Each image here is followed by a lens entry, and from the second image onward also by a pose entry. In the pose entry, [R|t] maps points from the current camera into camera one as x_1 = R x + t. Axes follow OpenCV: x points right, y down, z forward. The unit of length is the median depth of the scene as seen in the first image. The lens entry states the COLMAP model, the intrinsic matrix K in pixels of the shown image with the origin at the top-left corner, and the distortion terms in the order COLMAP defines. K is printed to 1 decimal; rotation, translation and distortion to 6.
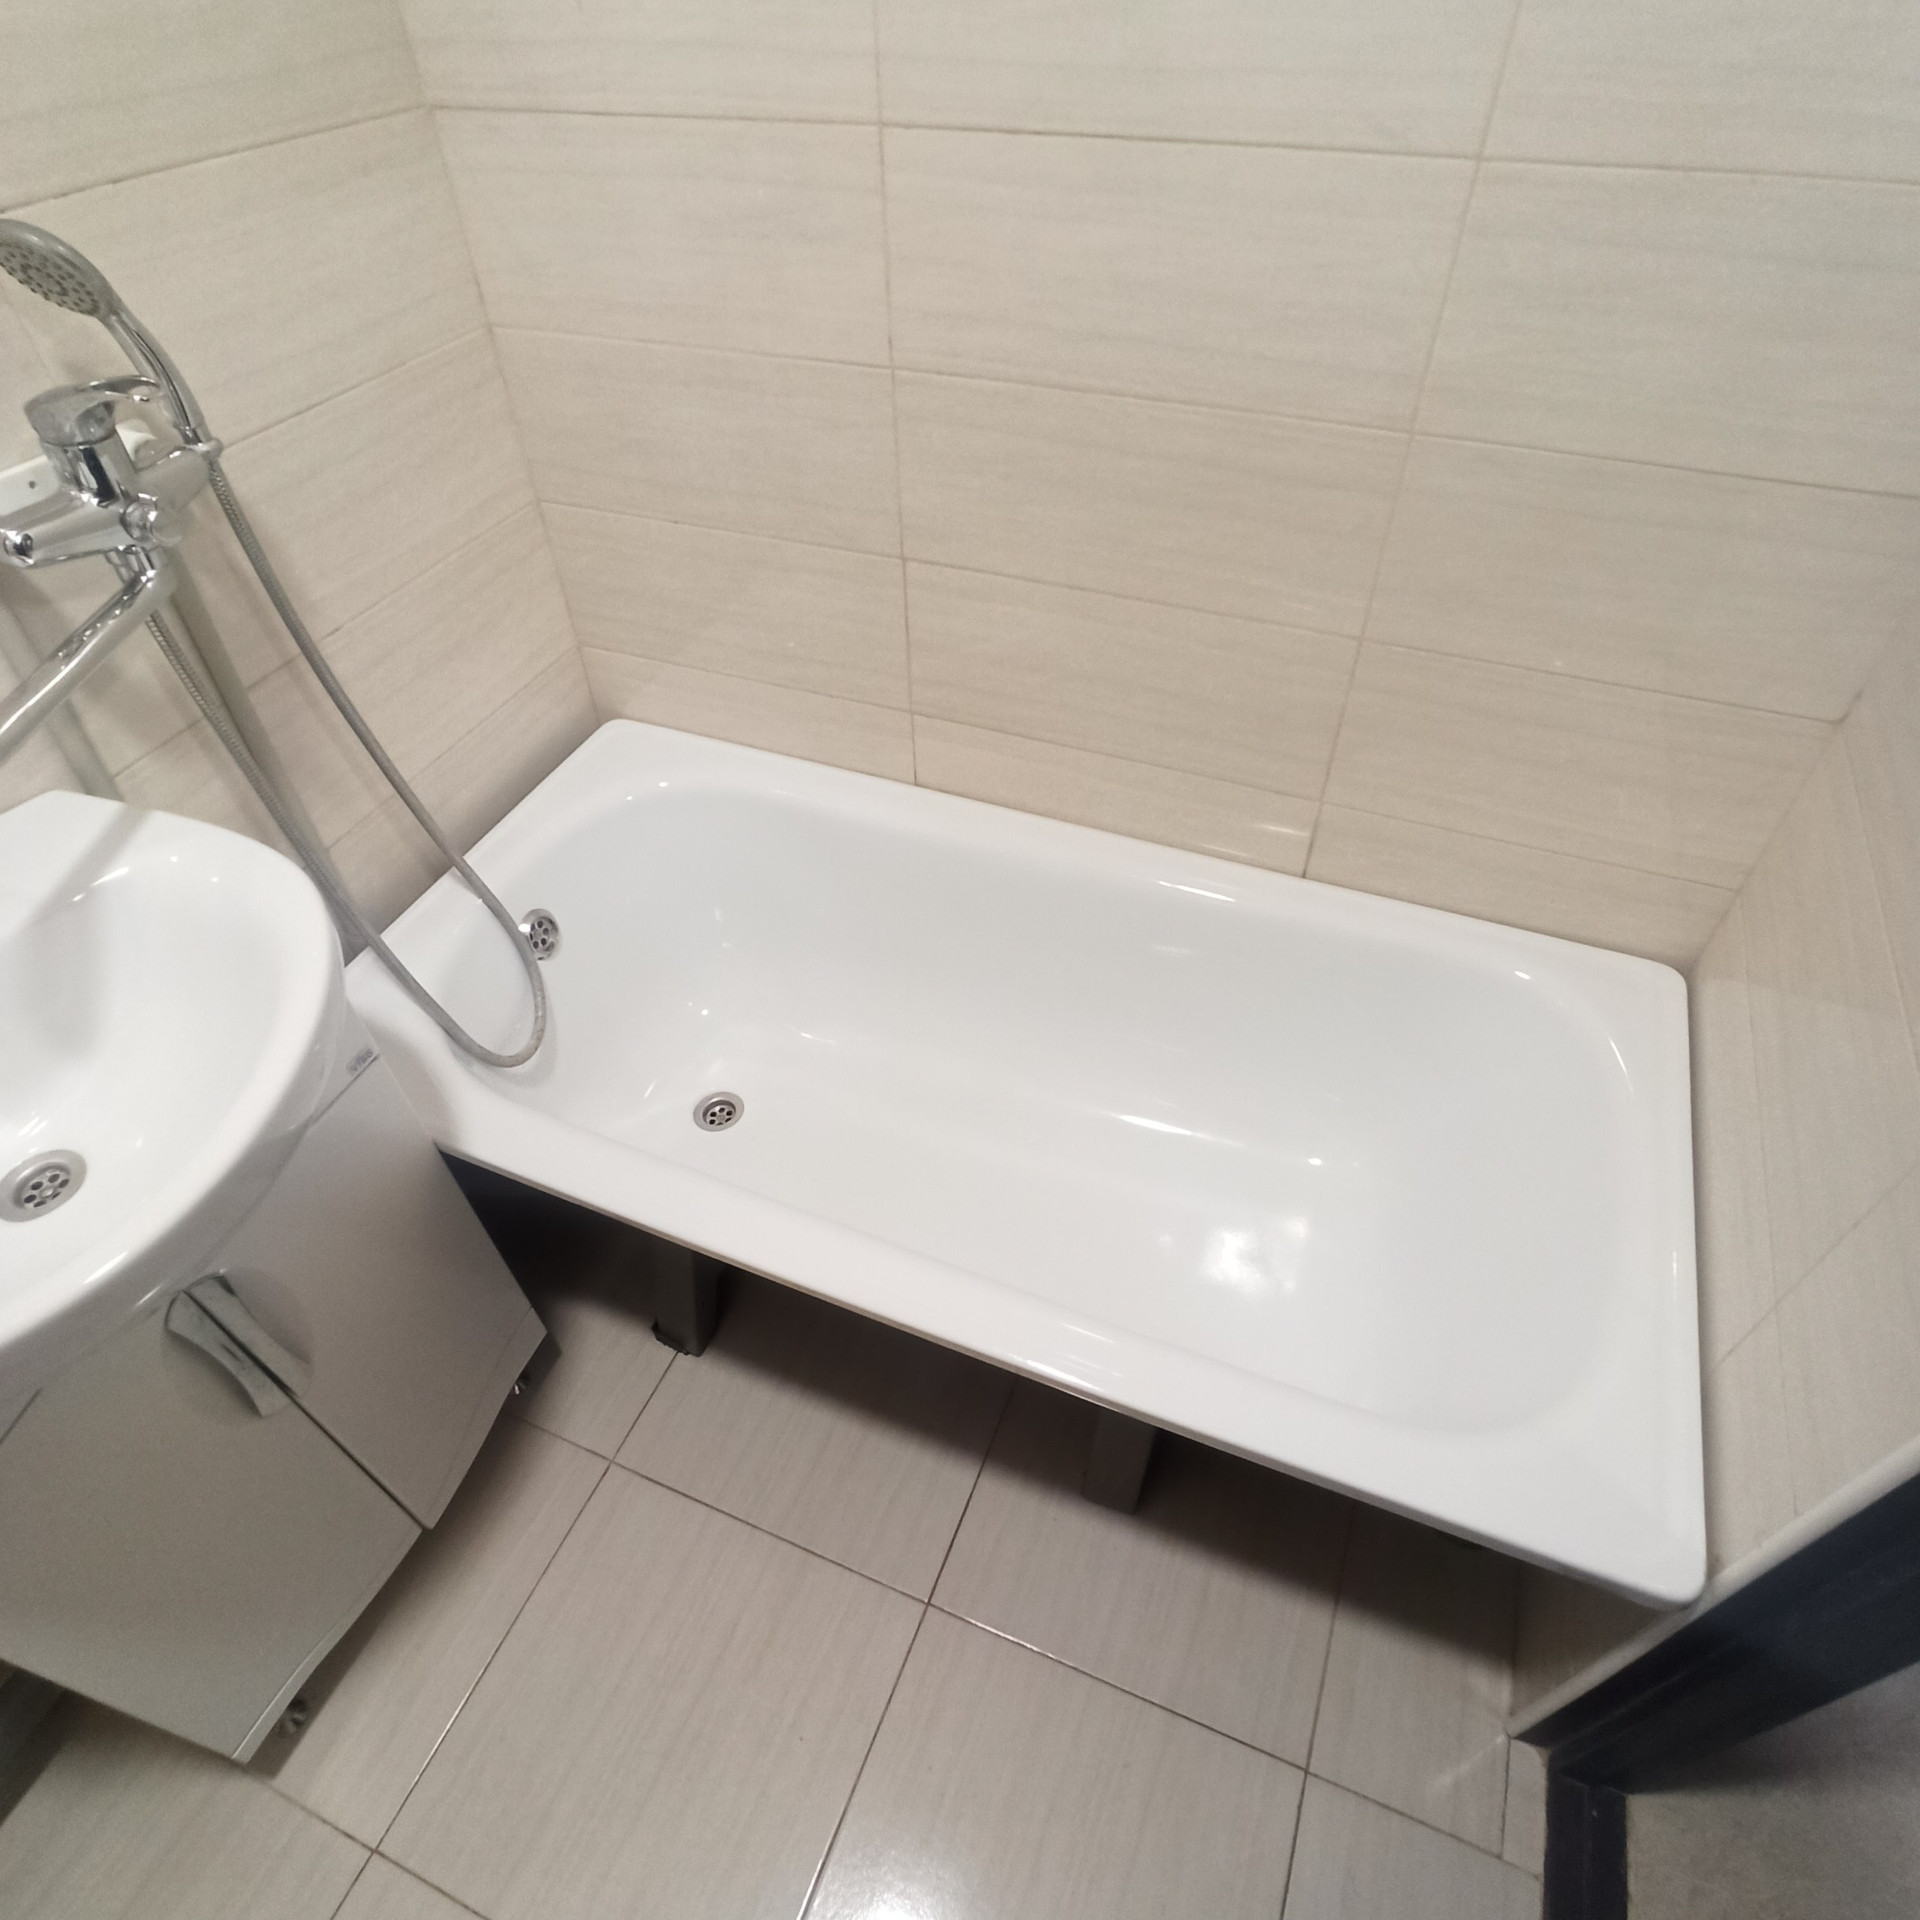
lens RADIAL K [[1160.9, 0, 946.4], [0, 1160.9, 975.1], [0, 0, 1]] dist [-0.071564, 0.046161]
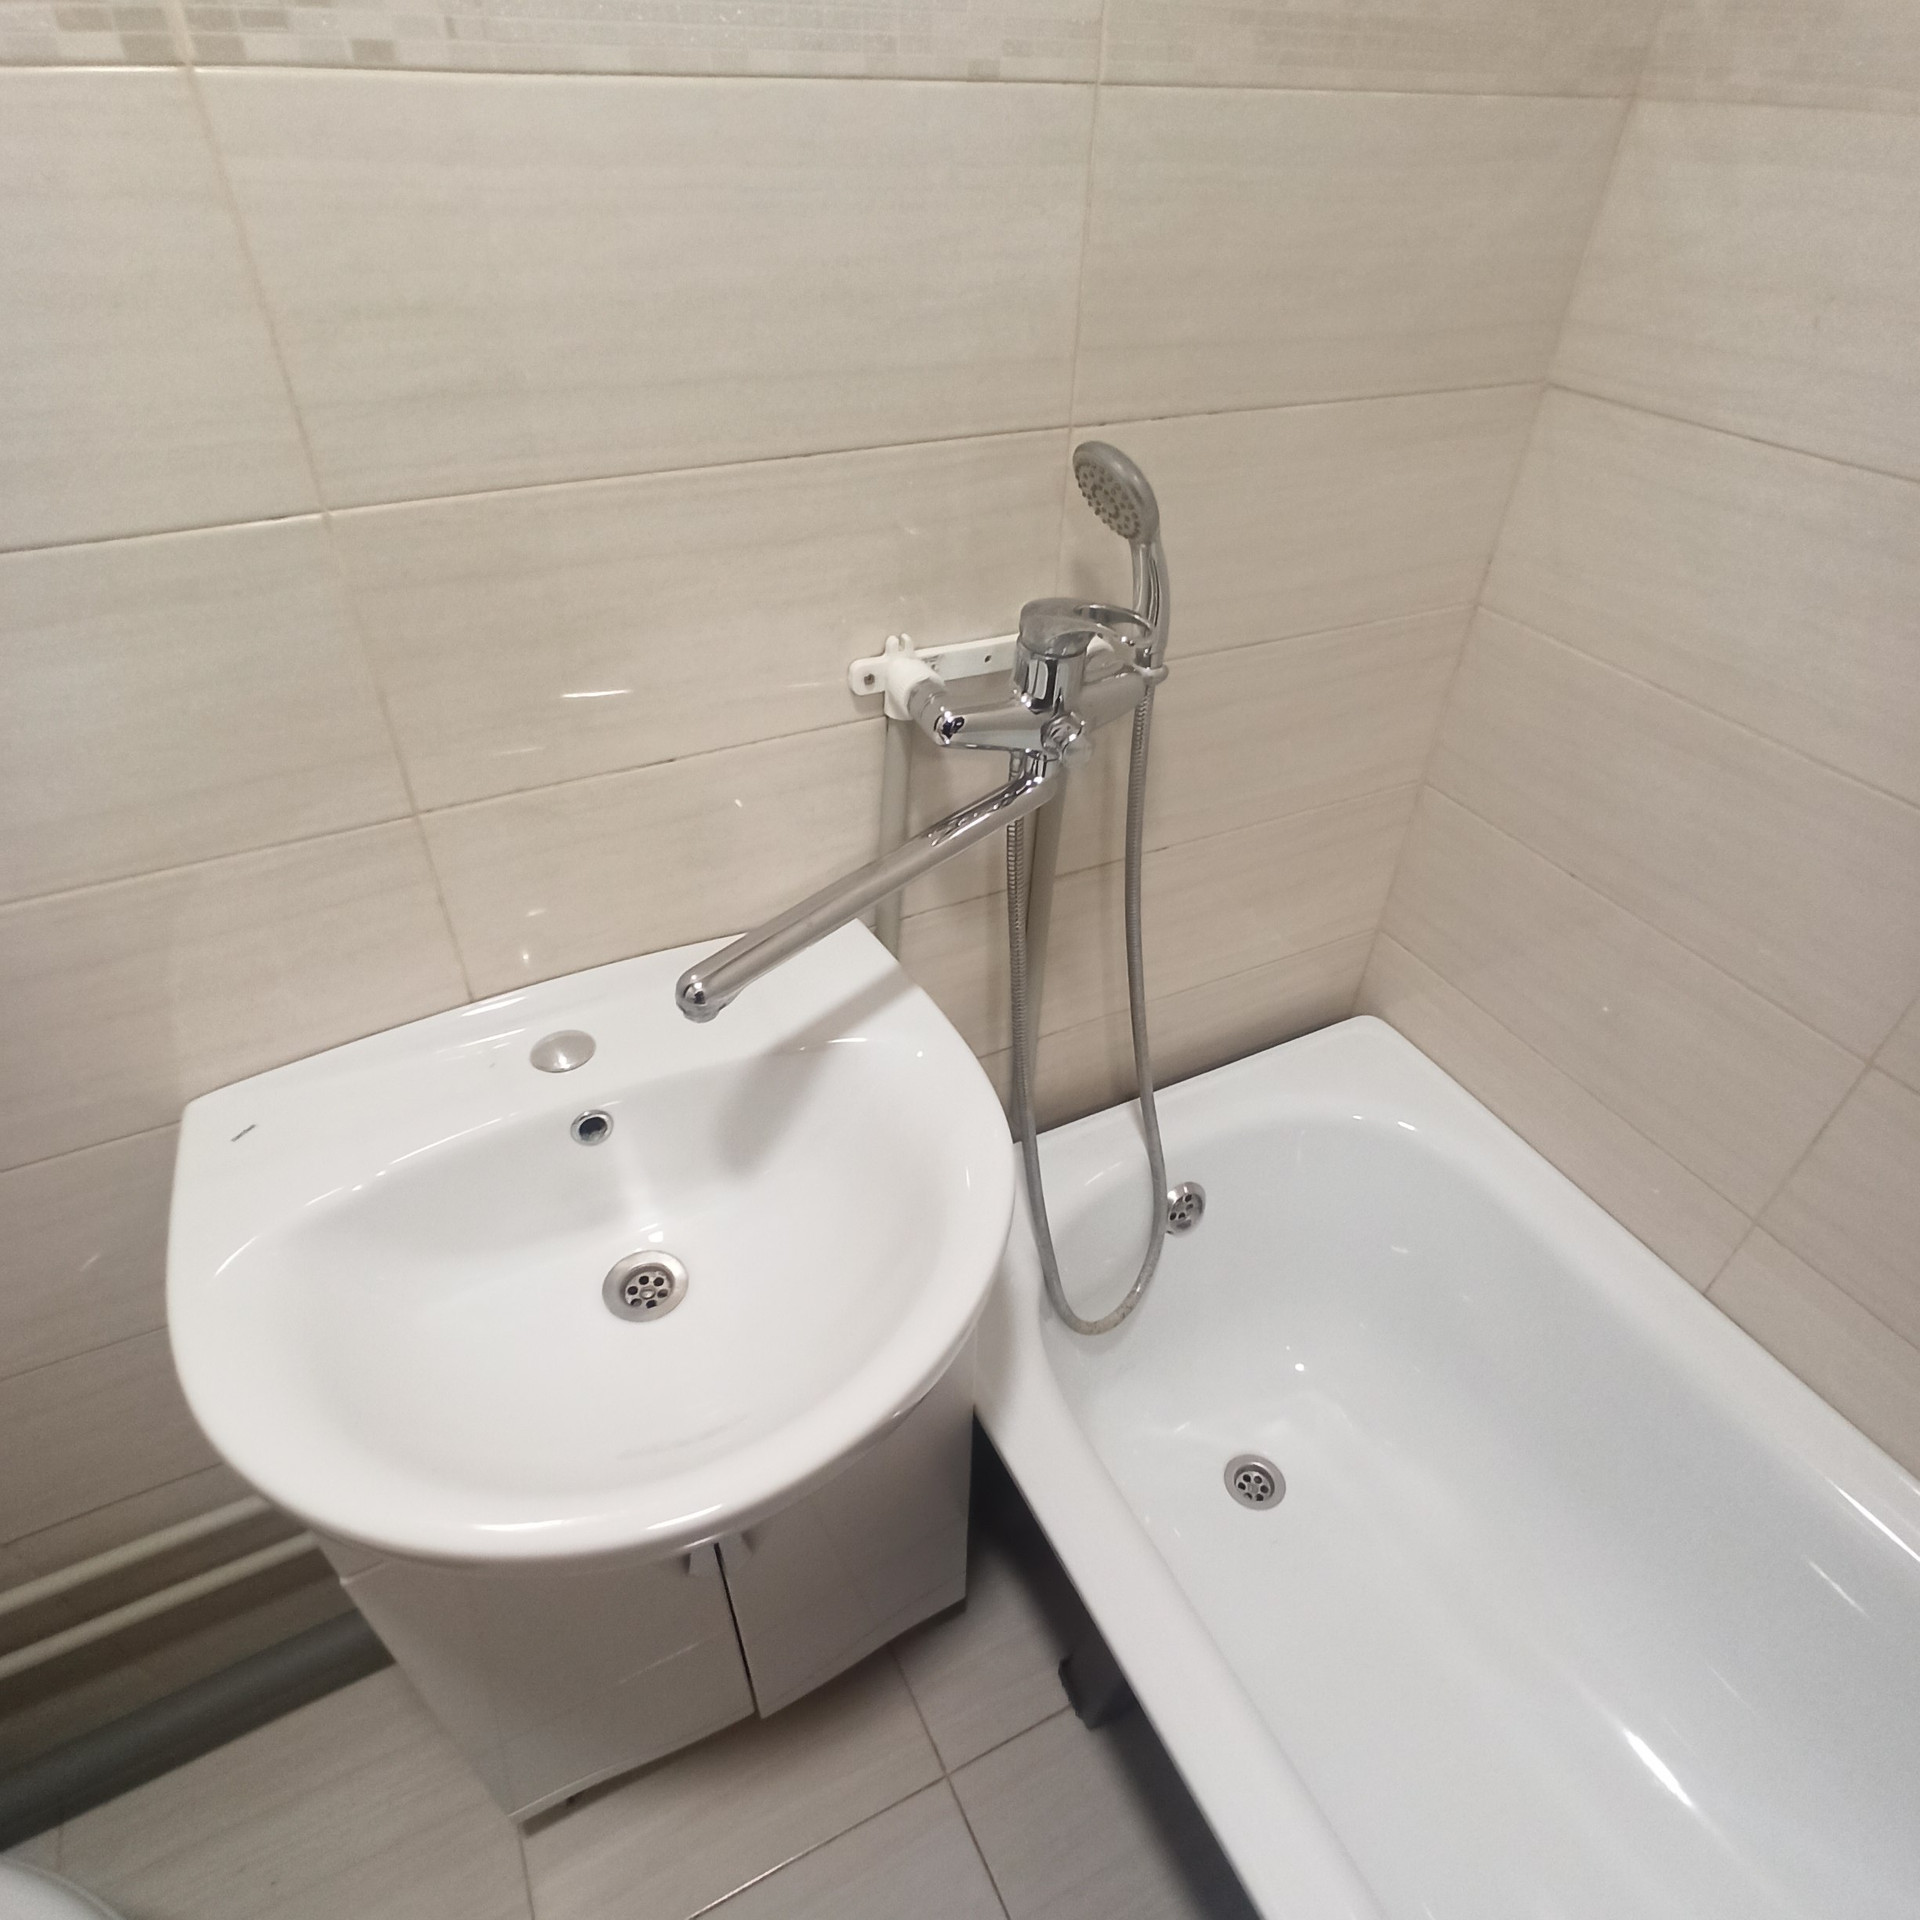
lens RADIAL K [[1160.9, 0, 946.4], [0, 1160.9, 975.1], [0, 0, 1]] dist [-0.071564, 0.046161]
pose [[0.754788, 0.441259, -0.485371, -0.205743], [-0.494453, 0.868949, 0.021066, -0.180329], [0.431058, 0.224093, 0.874055, 0.150476]]
